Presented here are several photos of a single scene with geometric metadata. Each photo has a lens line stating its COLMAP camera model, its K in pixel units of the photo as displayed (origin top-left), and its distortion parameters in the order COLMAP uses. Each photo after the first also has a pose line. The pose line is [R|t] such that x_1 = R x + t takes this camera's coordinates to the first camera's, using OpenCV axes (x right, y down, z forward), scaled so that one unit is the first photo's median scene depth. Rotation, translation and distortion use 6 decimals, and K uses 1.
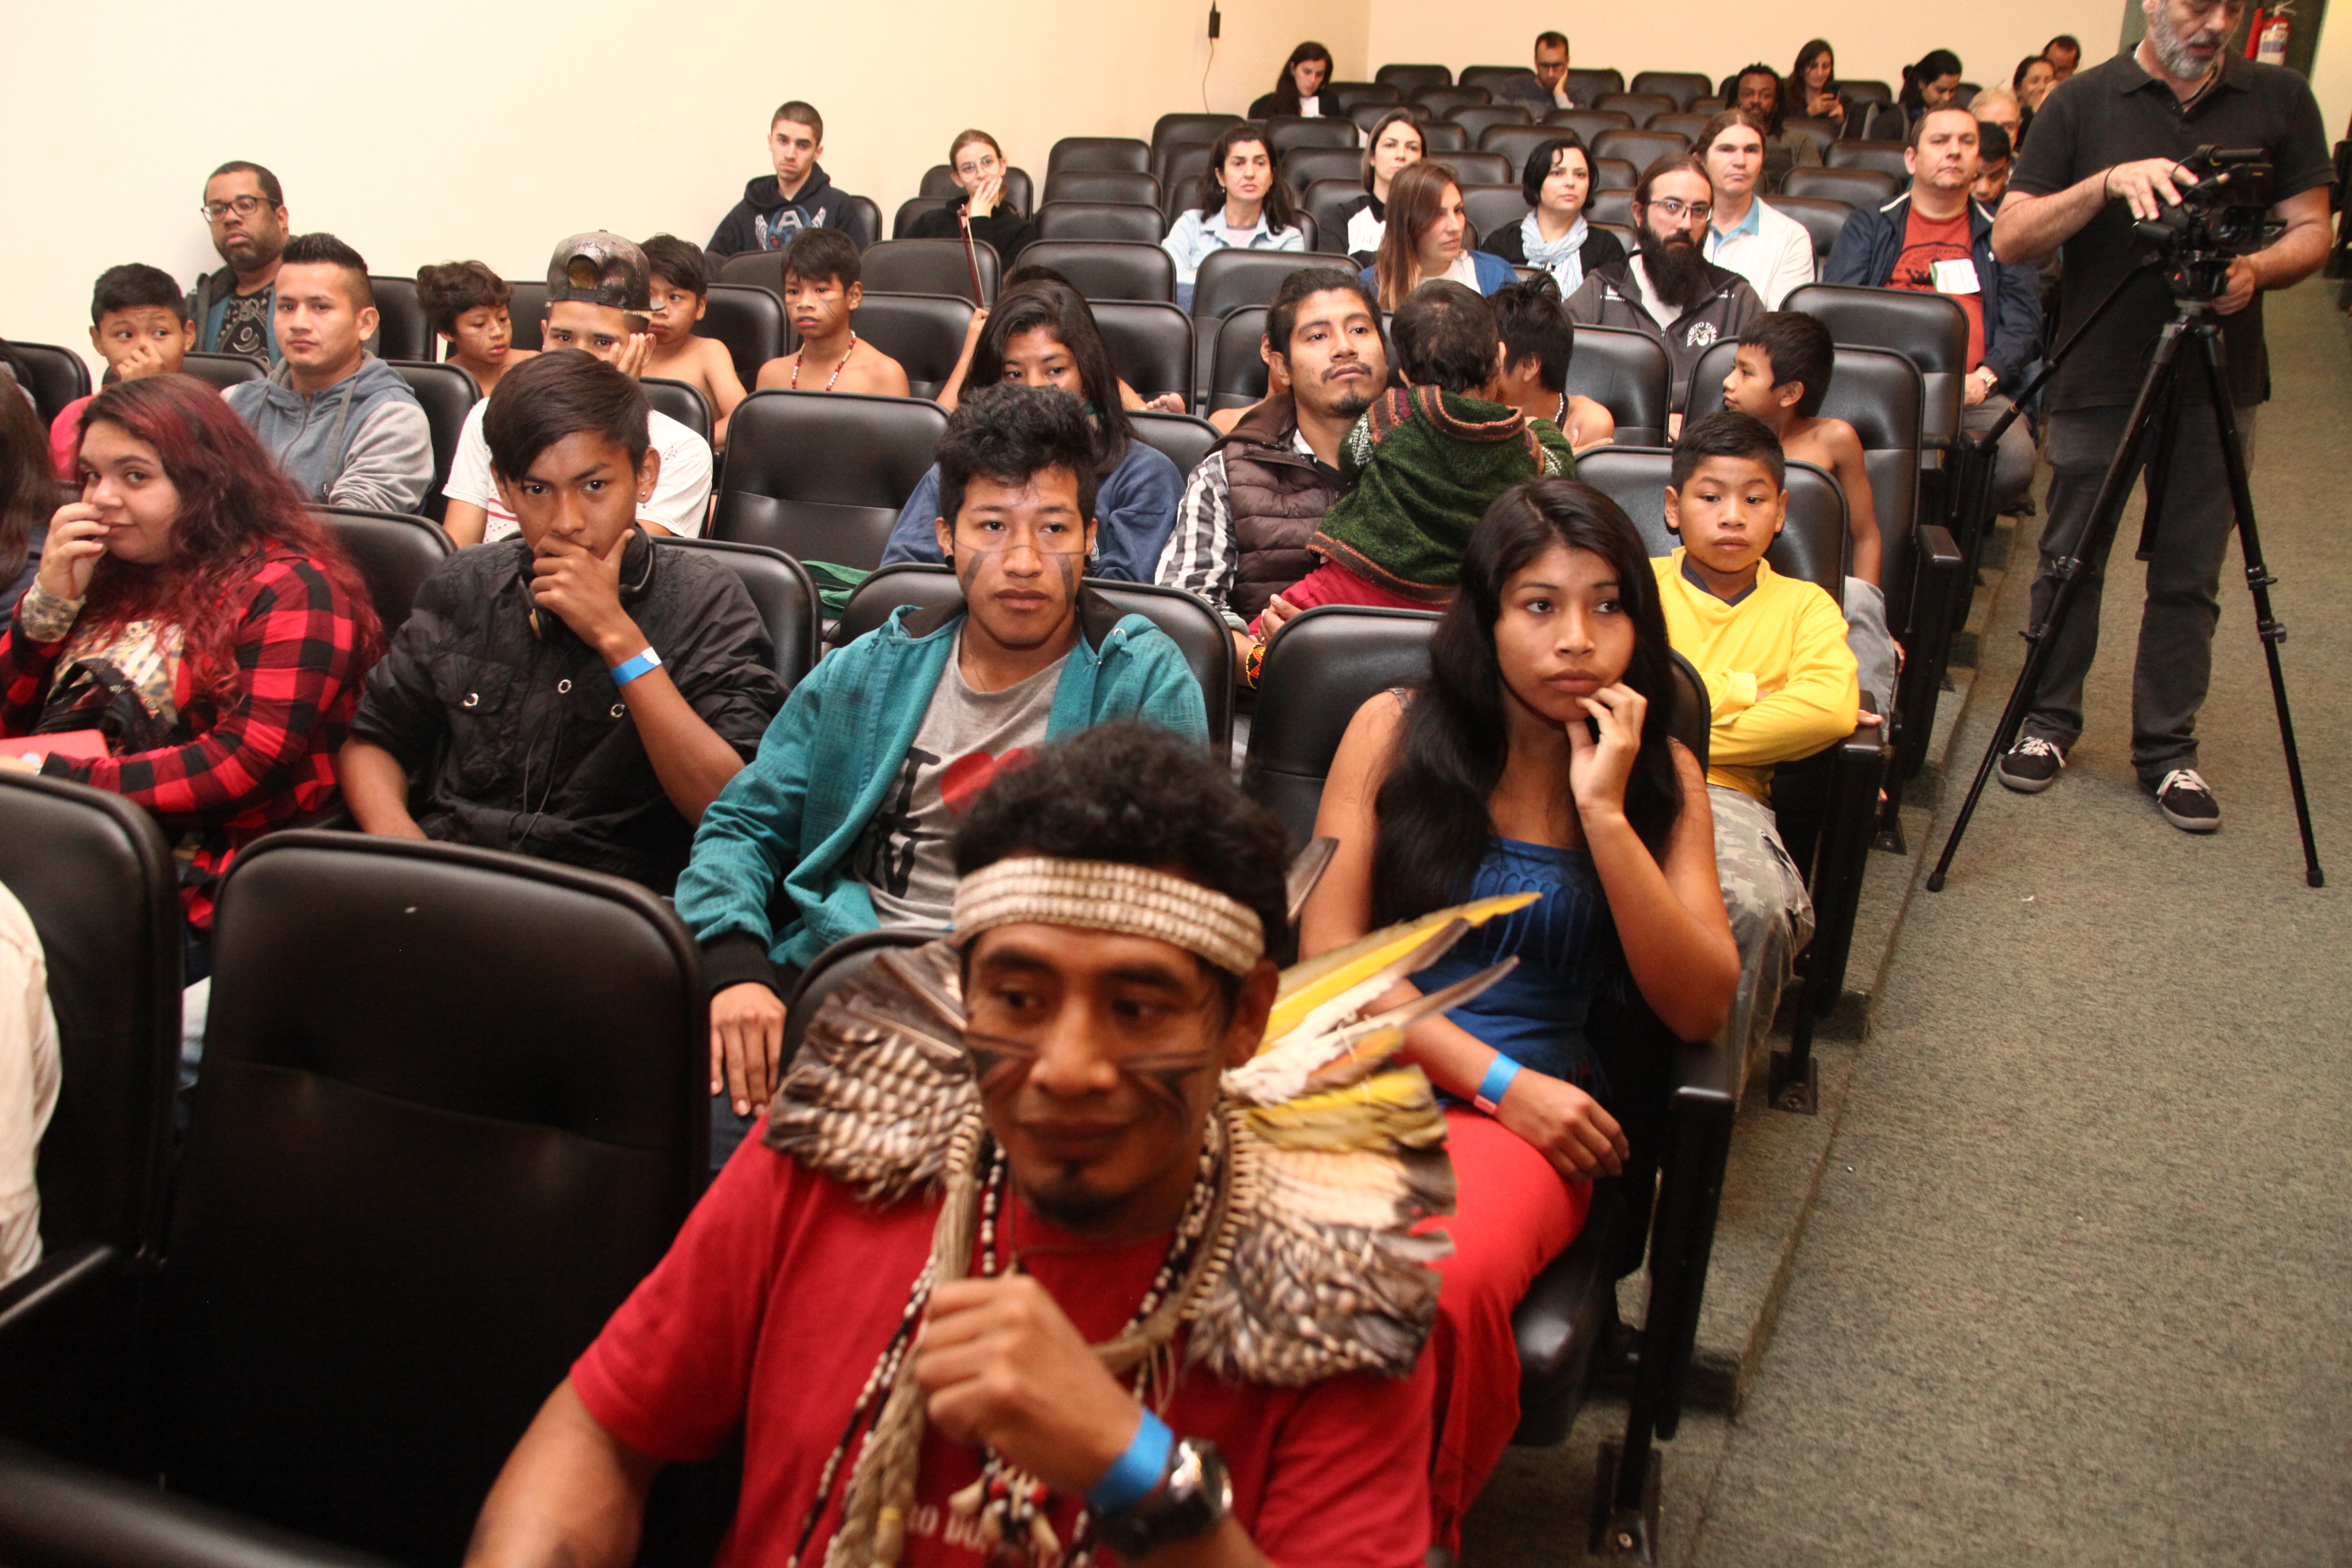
lens RADIAL K [[1898.4, 0, 1176.0], [0, 1898.4, 784.0], [0, 0, 1]] dist [-0.160331, 0.104085]
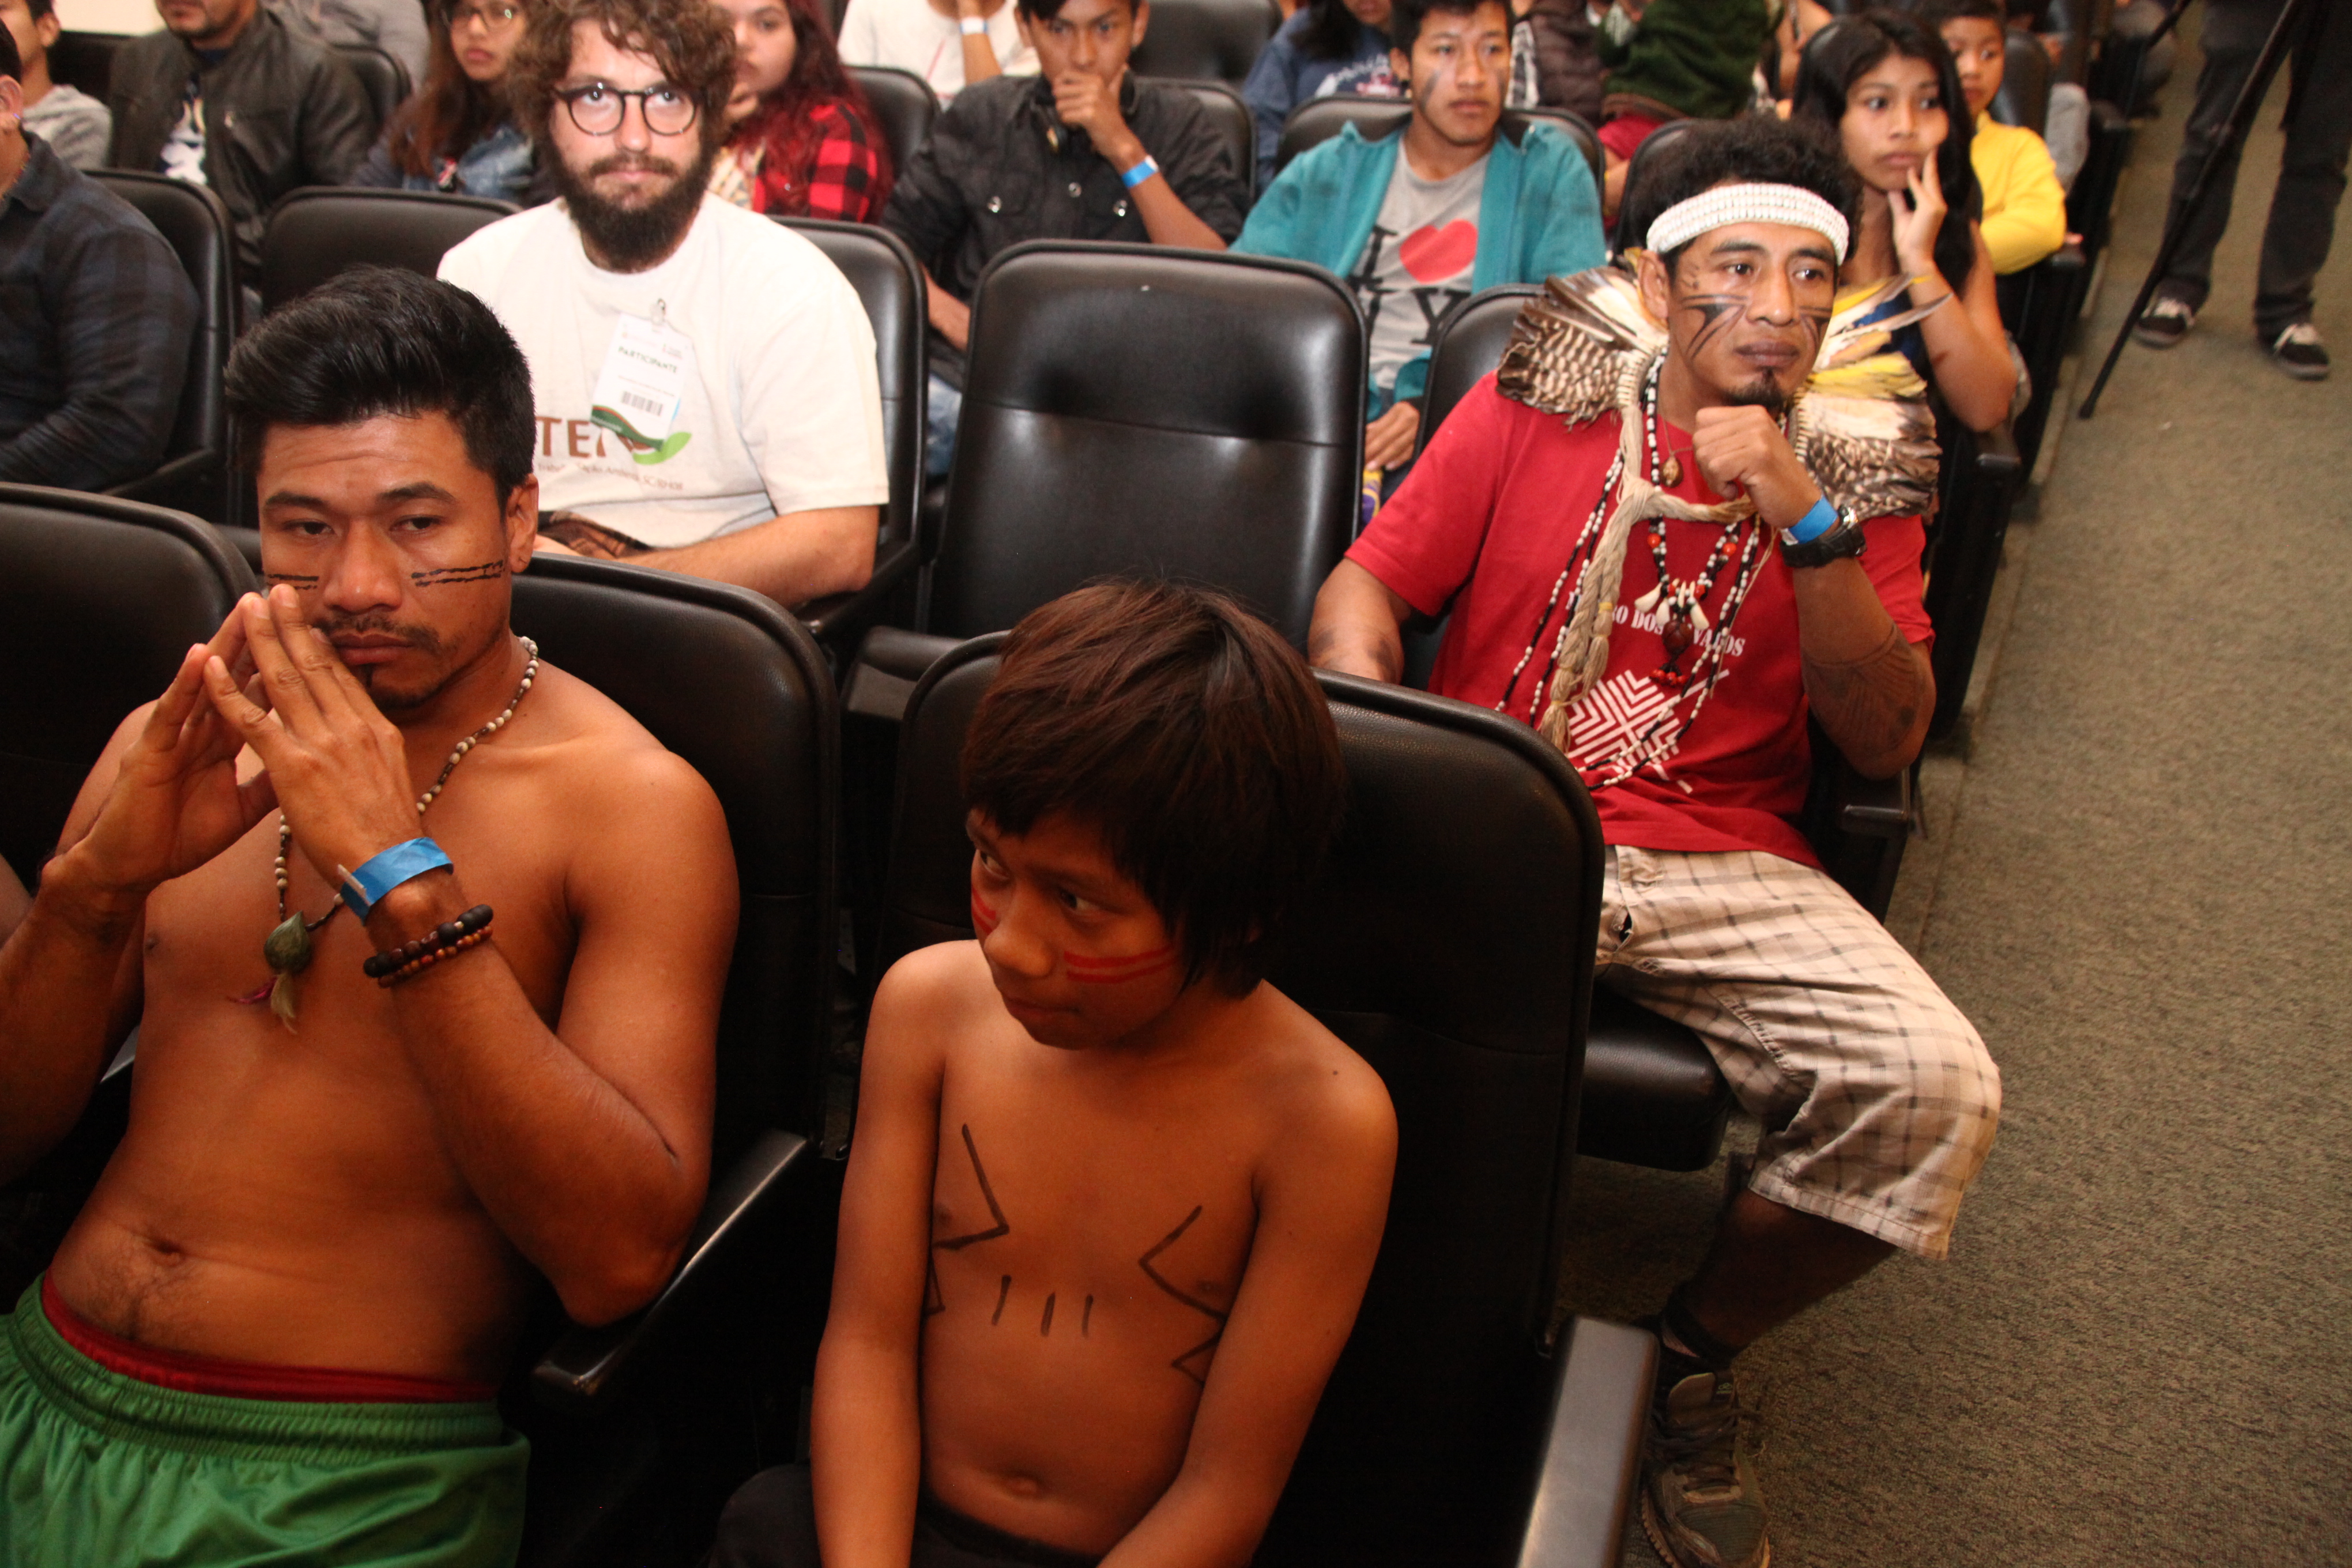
lens RADIAL K [[1814.1, 0, 1176.0], [0, 1814.1, 784.0], [0, 0, 1]] dist [-0.182139, 0.104289]
pose [[0.999010, -0.002427, -0.044425, -0.215060], [0.011120, 0.980439, 0.196511, 0.110849], [0.043079, -0.196811, 0.979495, -0.267981]]
